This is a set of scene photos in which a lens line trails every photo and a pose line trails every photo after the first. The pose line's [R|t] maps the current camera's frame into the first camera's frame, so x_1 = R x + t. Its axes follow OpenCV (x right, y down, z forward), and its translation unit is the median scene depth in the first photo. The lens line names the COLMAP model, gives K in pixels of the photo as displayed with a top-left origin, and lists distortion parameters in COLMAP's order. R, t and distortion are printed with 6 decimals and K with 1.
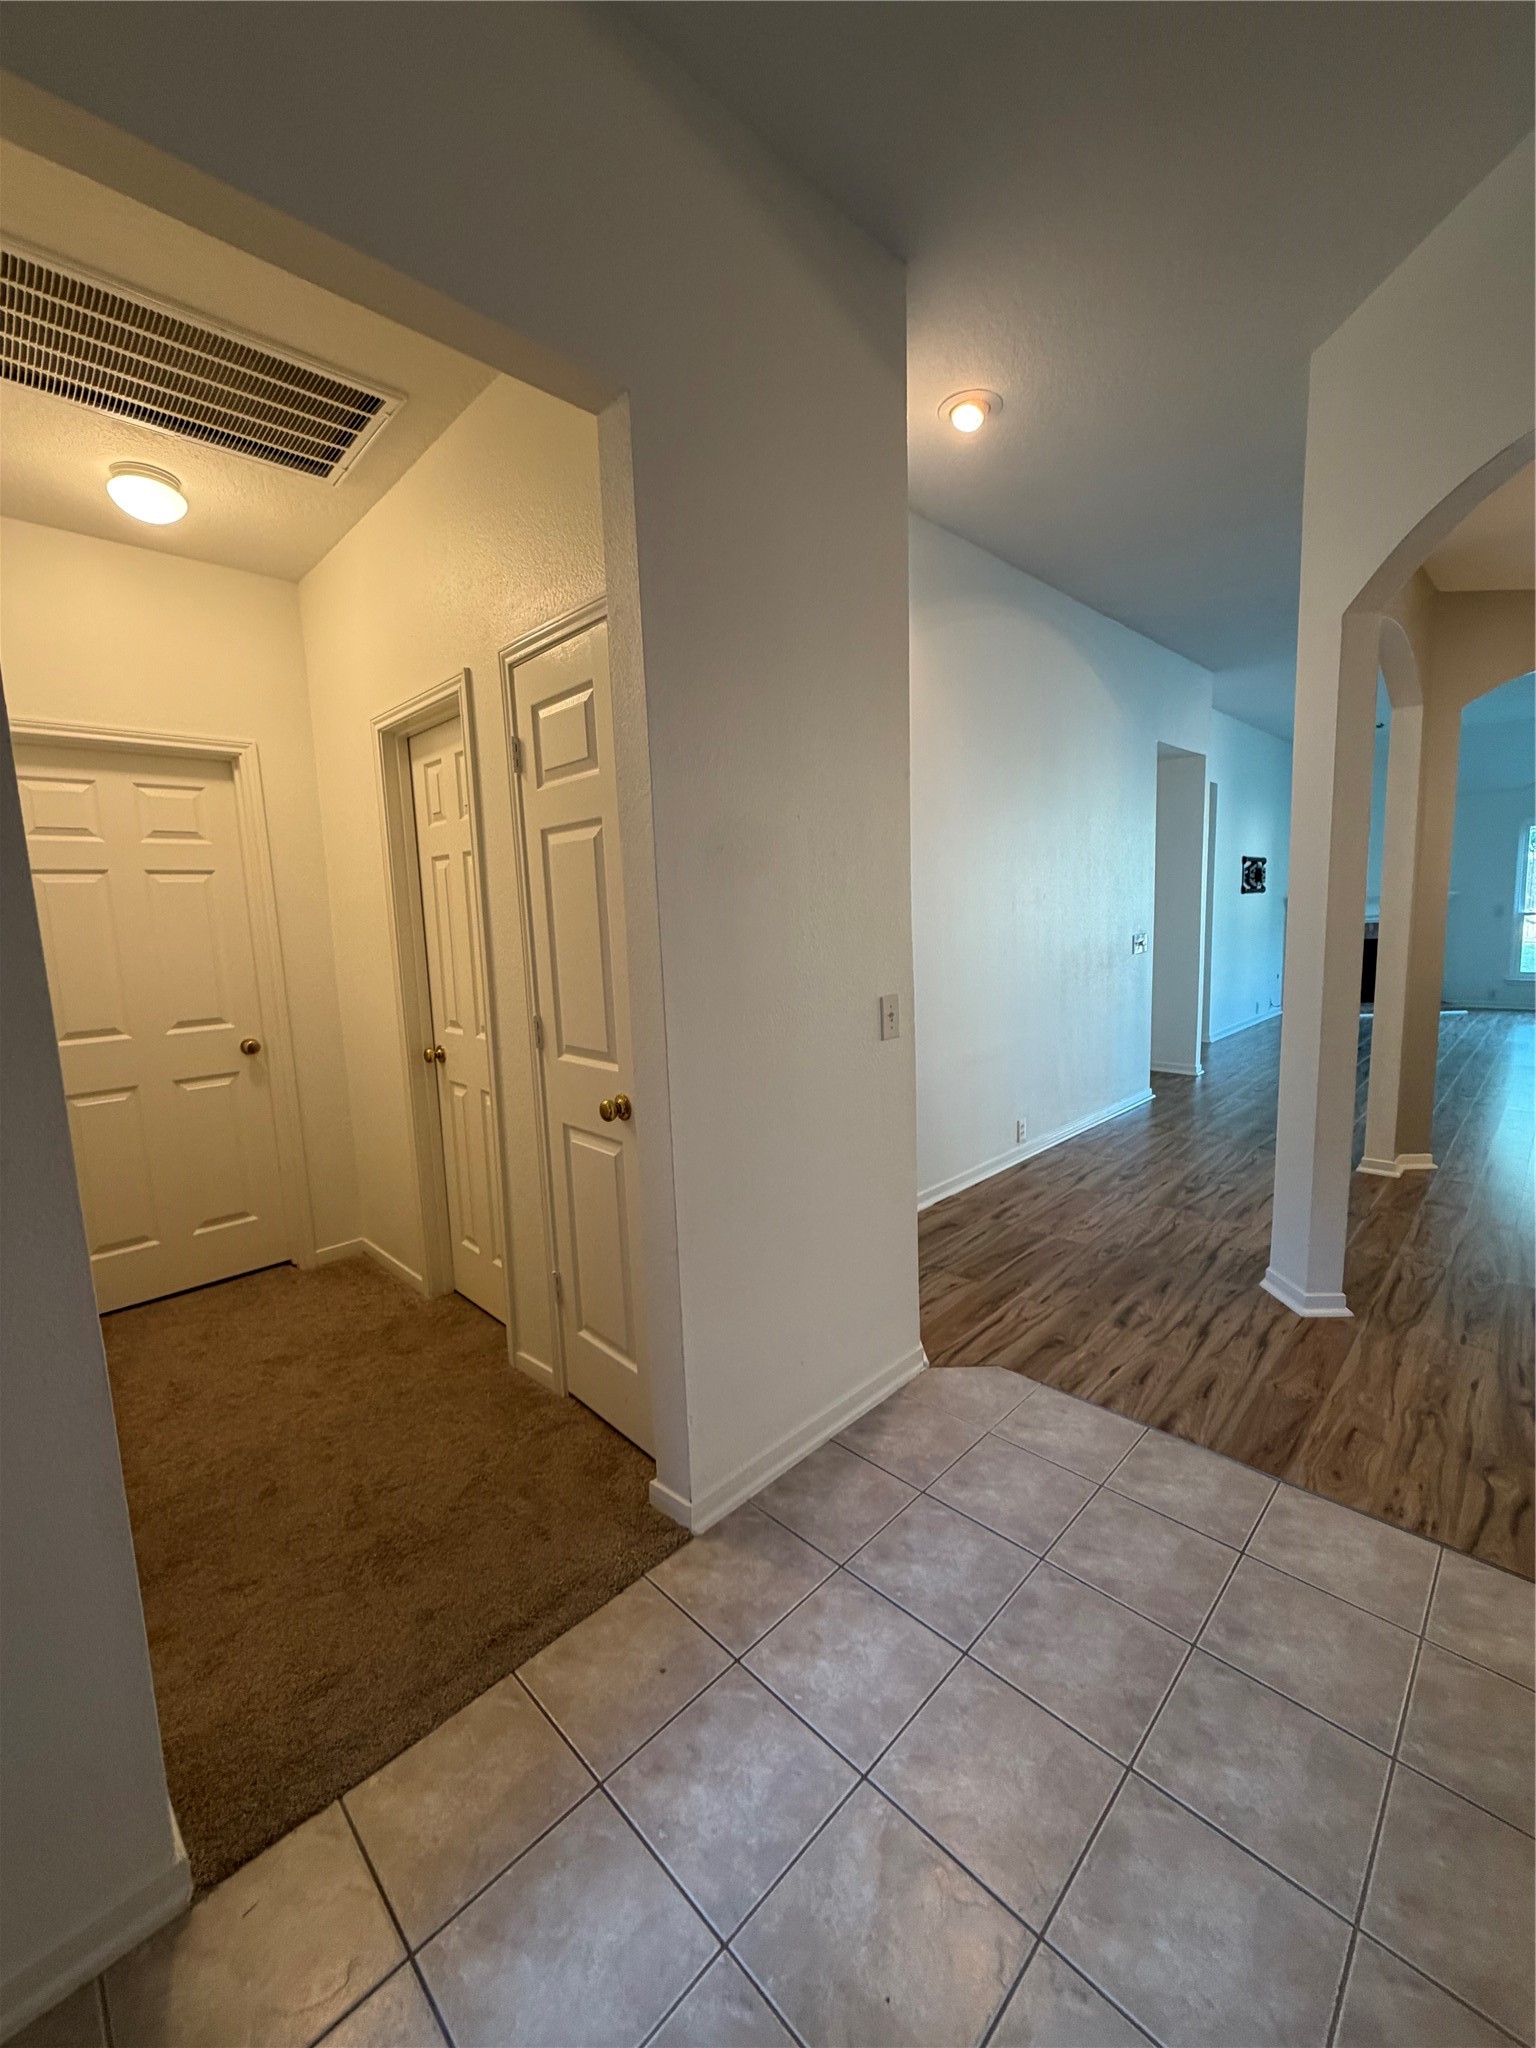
lens RADIAL K [[813.9, 0, 775.9], [0, 813.9, 1016.3], [0, 0, 1]] dist [-0.001998, 0.000388]
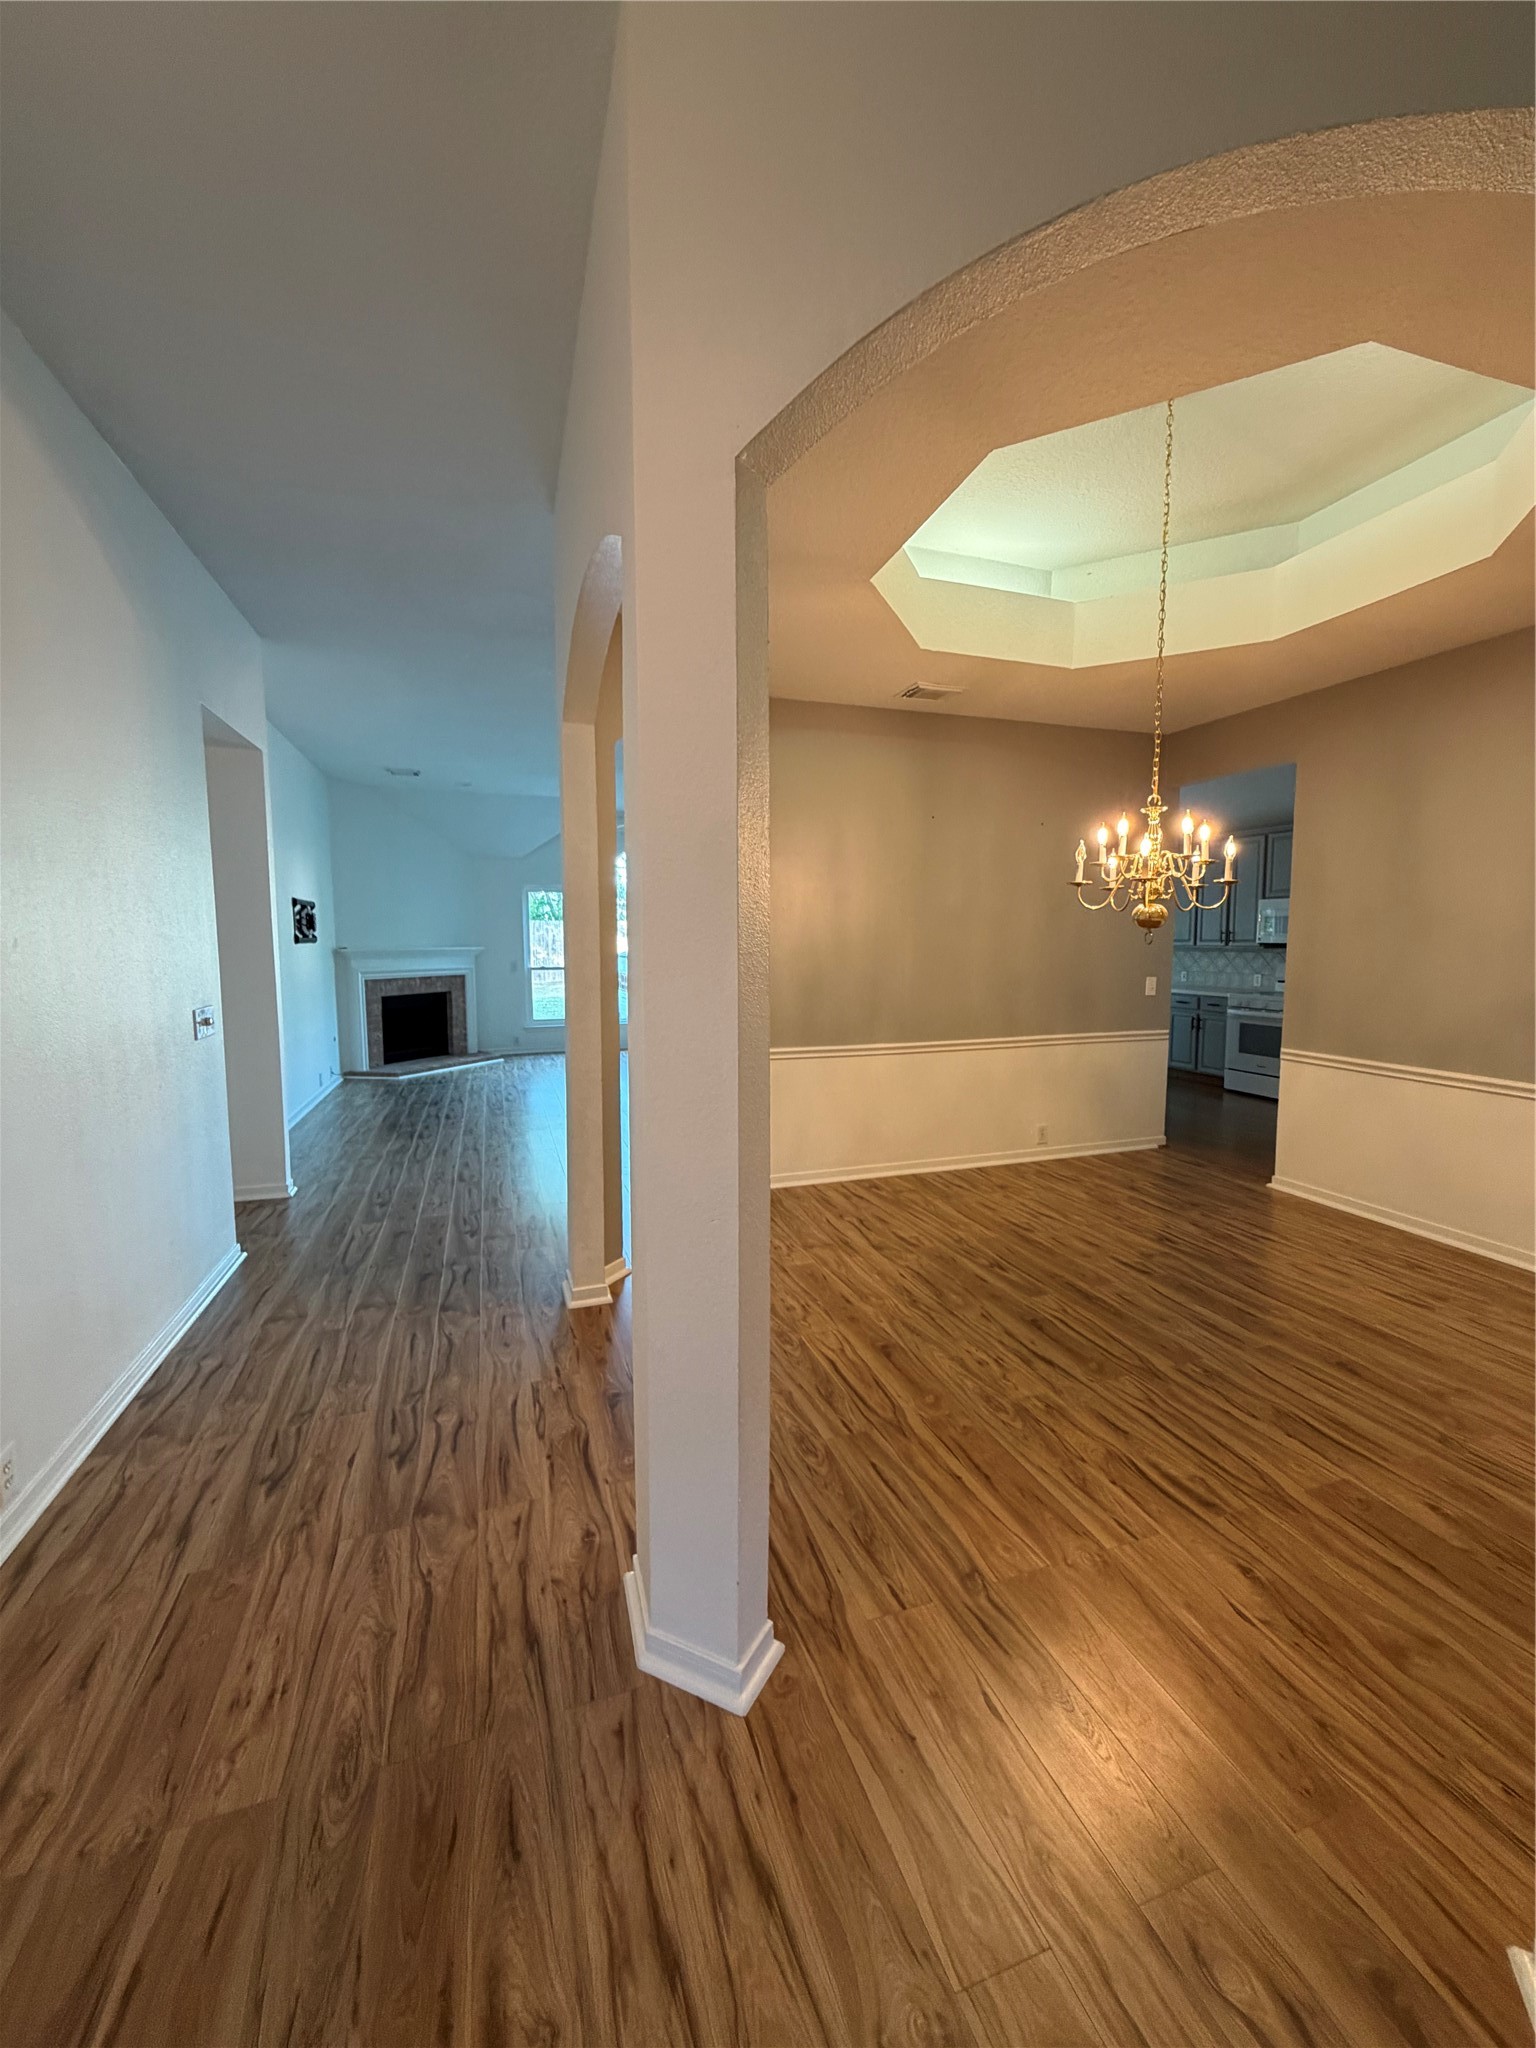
lens RADIAL K [[813.9, 0, 775.9], [0, 813.9, 1016.3], [0, 0, 1]] dist [-0.001998, 0.000388]
pose [[0.445662, -0.054975, 0.893512, 0.128568], [0.104708, 0.994463, 0.008960, -0.080029], [-0.889057, 0.089565, 0.448950, 0.482974]]
